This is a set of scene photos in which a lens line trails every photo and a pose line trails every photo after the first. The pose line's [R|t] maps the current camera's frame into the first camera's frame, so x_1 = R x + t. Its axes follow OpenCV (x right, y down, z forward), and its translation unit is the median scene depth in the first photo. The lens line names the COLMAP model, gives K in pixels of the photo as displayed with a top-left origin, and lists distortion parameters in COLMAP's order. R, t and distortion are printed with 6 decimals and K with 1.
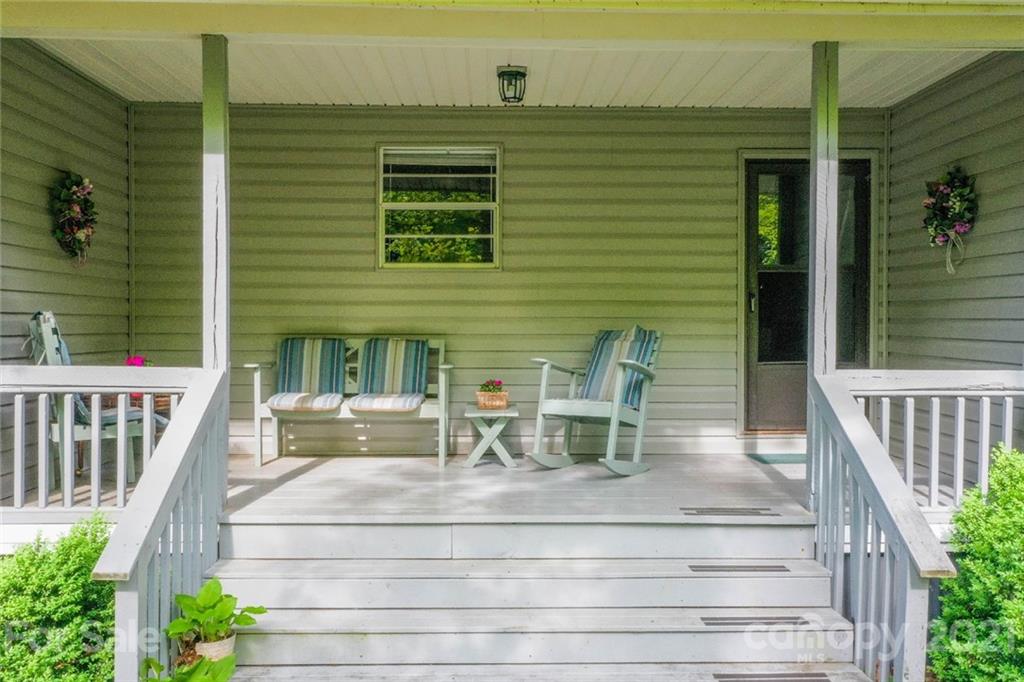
lens RADIAL K [[883.2, 0, 512.0], [0, 883.2, 341.0], [0, 0, 1]] dist [0.002933, -0.000877]
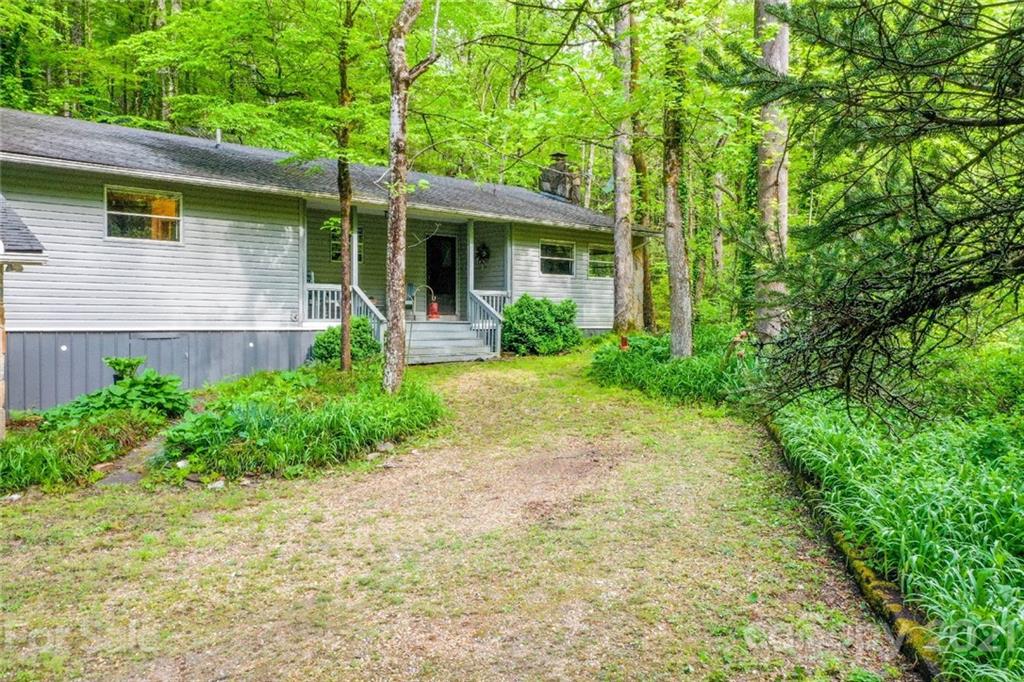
lens RADIAL K [[815.3, 0, 512.0], [0, 815.3, 341.0], [0, 0, 1]] dist [0.007665, 0.002566]
pose [[0.765799, -0.016221, 0.642875, -1.758487], [0.009911, 0.999861, 0.013422, 0.192545], [-0.643003, -0.003908, 0.765853, -1.891958]]
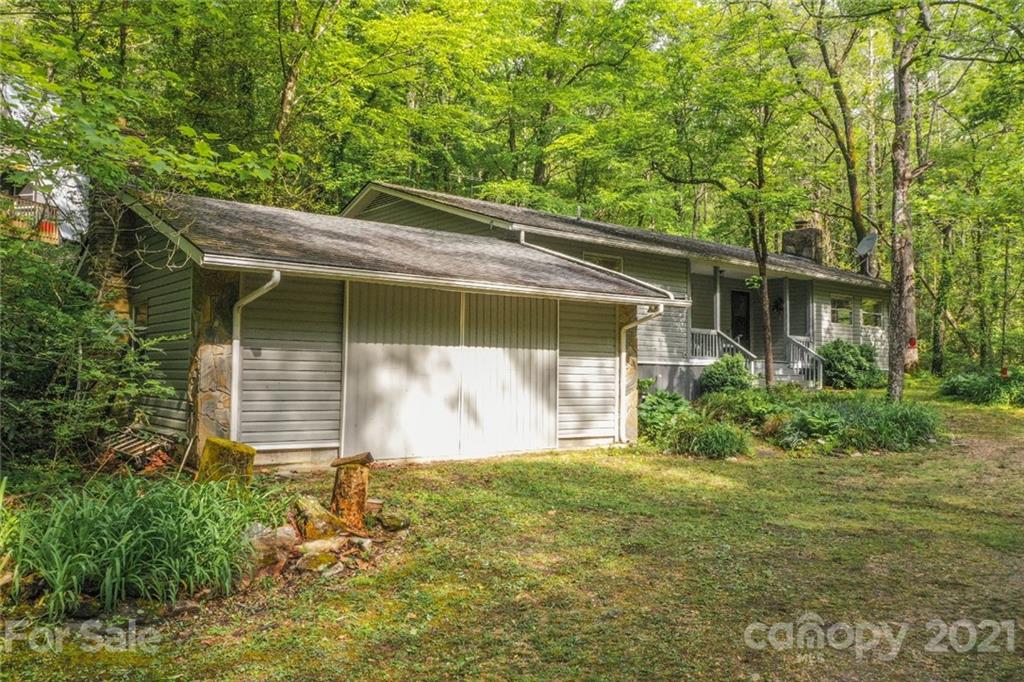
lens RADIAL K [[815.3, 0, 512.0], [0, 815.3, 341.0], [0, 0, 1]] dist [0.007665, 0.002566]
pose [[0.801230, 0.032871, 0.597453, -3.260504], [0.001763, 0.998356, -0.057293, 0.285093], [-0.598354, 0.046958, 0.799855, -1.639541]]
